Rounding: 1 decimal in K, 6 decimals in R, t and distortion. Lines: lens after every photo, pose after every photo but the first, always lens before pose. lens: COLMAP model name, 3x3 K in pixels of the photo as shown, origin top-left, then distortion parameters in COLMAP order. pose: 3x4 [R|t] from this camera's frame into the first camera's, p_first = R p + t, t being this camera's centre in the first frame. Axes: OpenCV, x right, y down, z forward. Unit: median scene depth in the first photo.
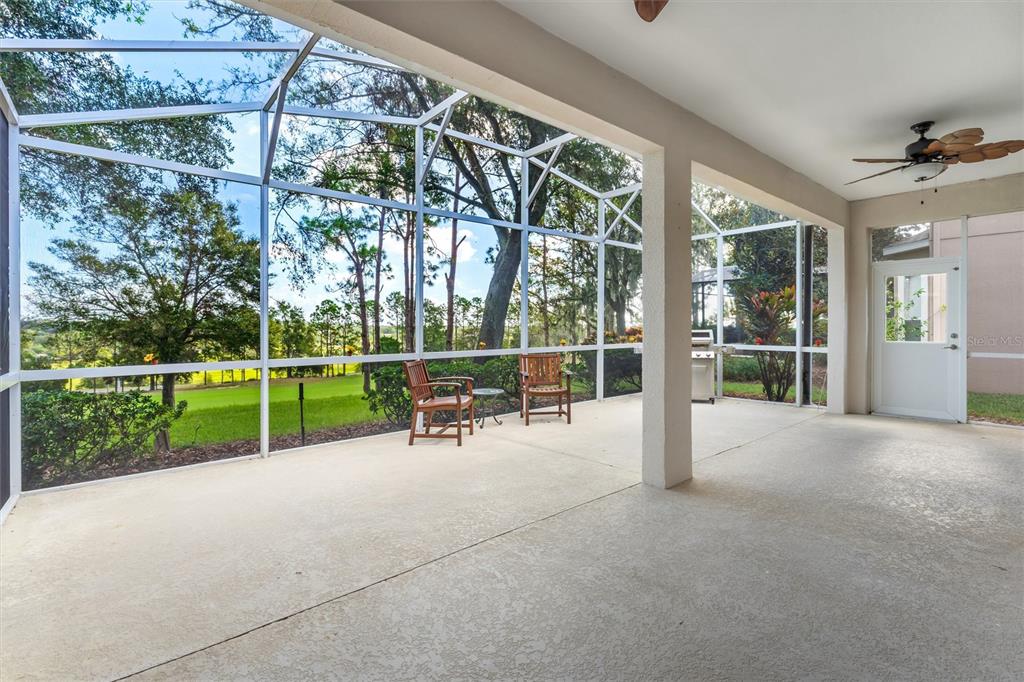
lens RADIAL K [[450.0, 0, 512.0], [0, 450.0, 341.0], [0, 0, 1]] dist [-0.000195, -0.000063]
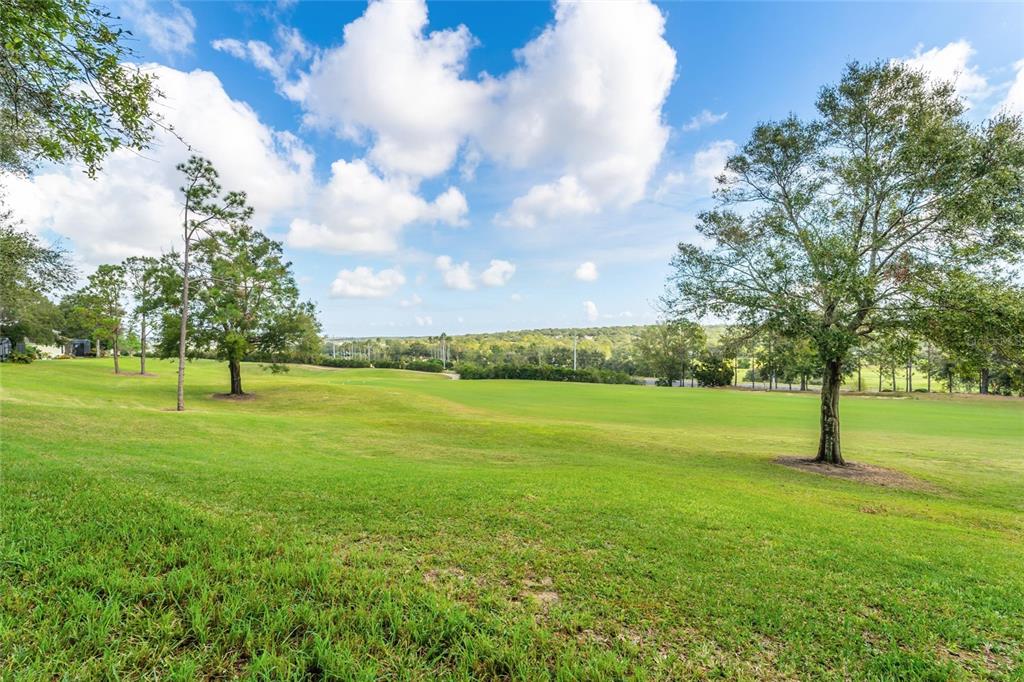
lens RADIAL K [[467.2, 0, 512.0], [0, 467.2, 341.0], [0, 0, 1]] dist [0.000329, -0.000042]
pose [[0.328914, 0.013619, -0.944262, -0.292968], [-0.012948, 0.999867, 0.009911, 0.011107], [0.944271, 0.008966, 0.329046, 0.370078]]
